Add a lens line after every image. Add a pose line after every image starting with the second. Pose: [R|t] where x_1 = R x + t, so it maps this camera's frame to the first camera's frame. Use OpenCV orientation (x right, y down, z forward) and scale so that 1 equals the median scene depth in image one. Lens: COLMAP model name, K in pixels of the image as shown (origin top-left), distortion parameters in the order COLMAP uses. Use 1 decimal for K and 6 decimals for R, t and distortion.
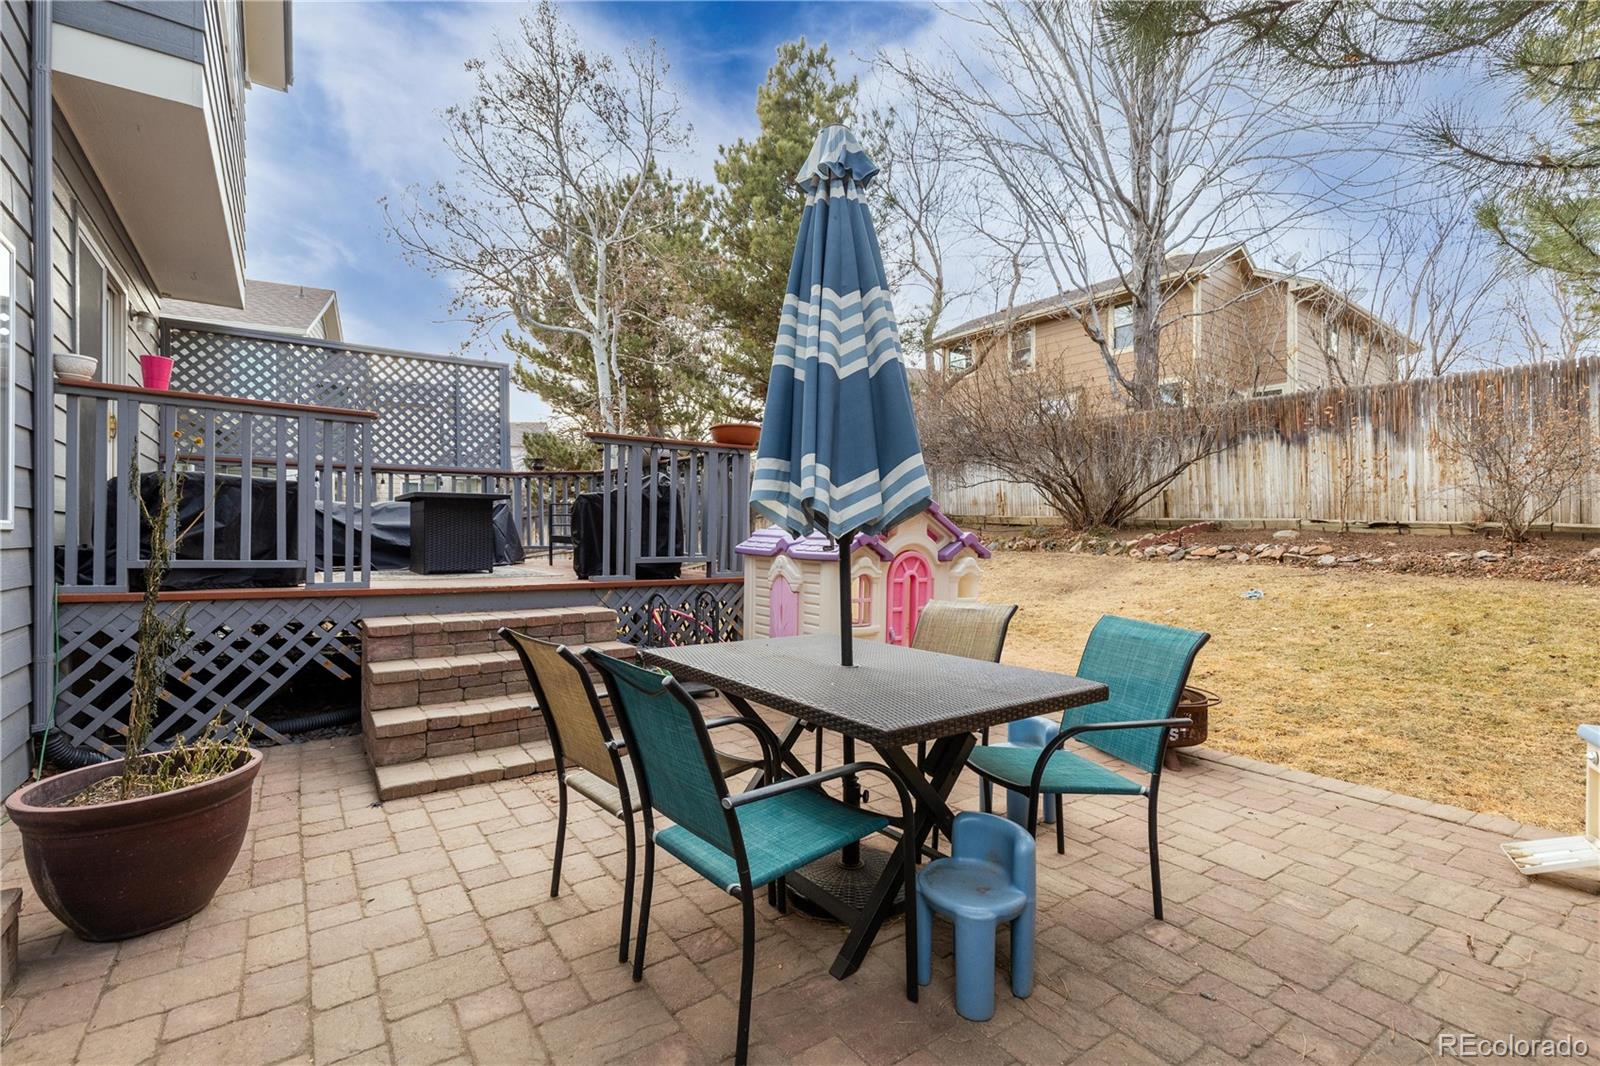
lens RADIAL K [[725.1, 0, 795.2], [0, 725.1, 531.6], [0, 0, 1]] dist [0.007206, -0.001011]
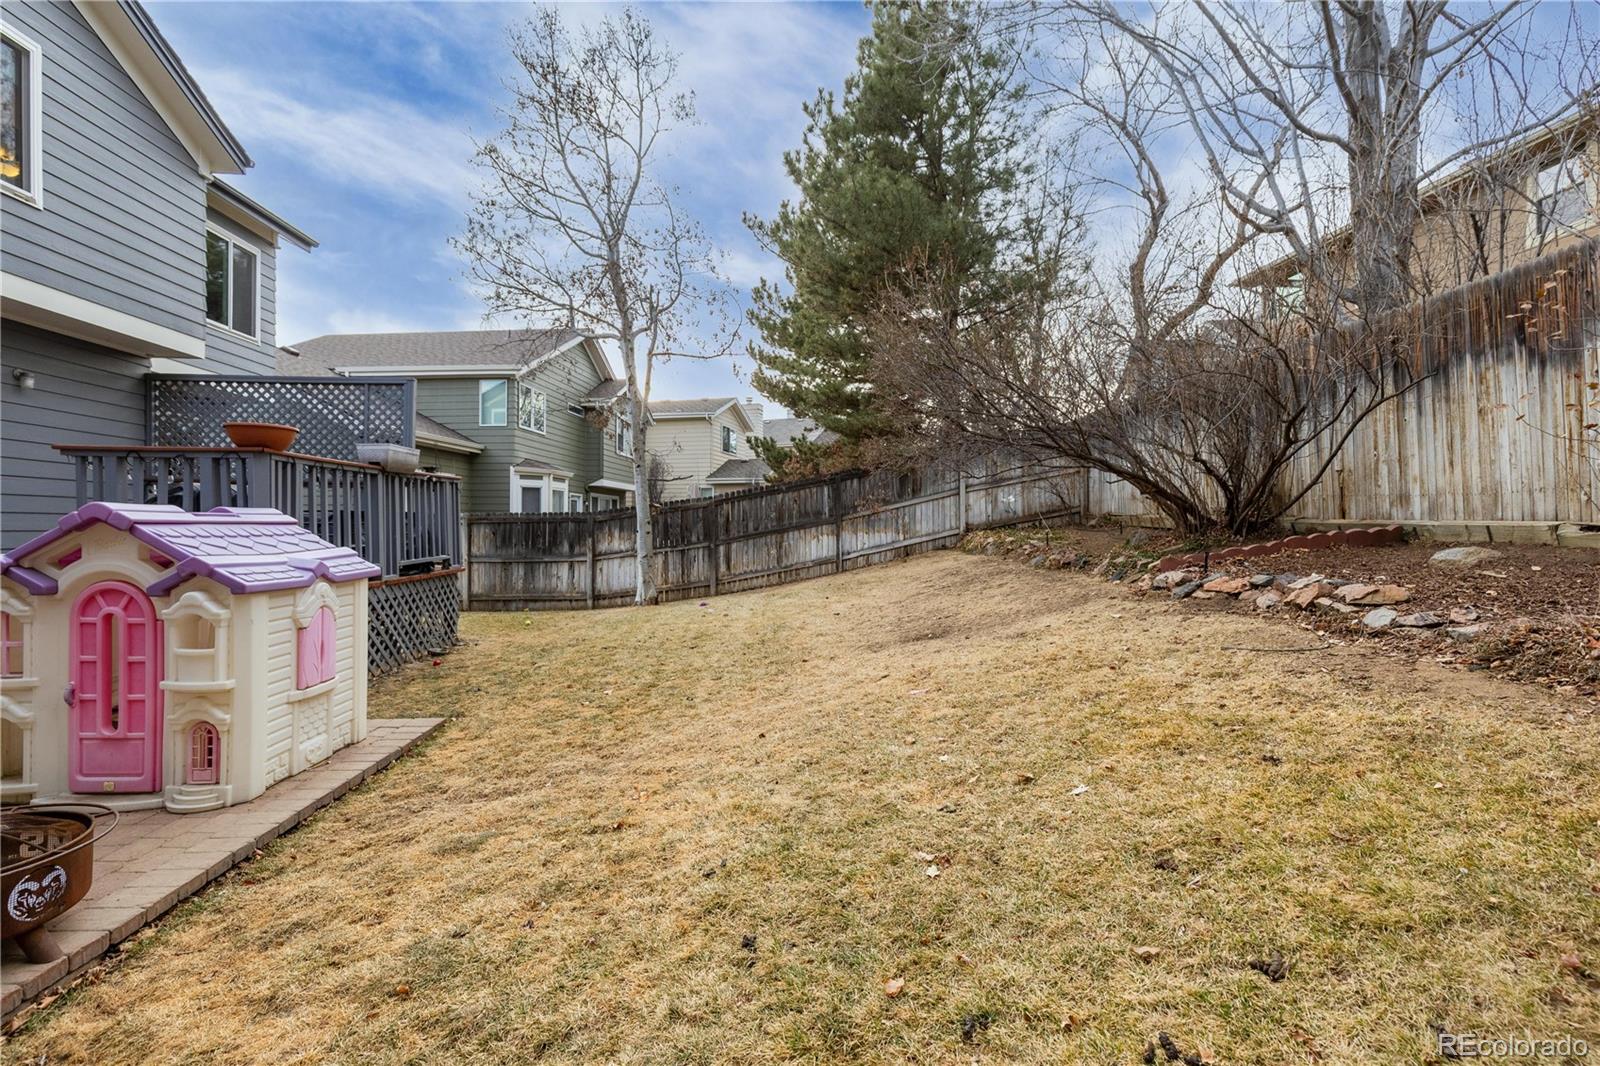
lens RADIAL K [[725.1, 0, 795.2], [0, 725.1, 531.6], [0, 0, 1]] dist [0.007206, -0.001011]
pose [[0.848644, 0.003478, -0.528953, 0.490177], [-0.001526, 0.999990, 0.004126, -0.011845], [0.528962, -0.002695, 0.848641, 0.318876]]
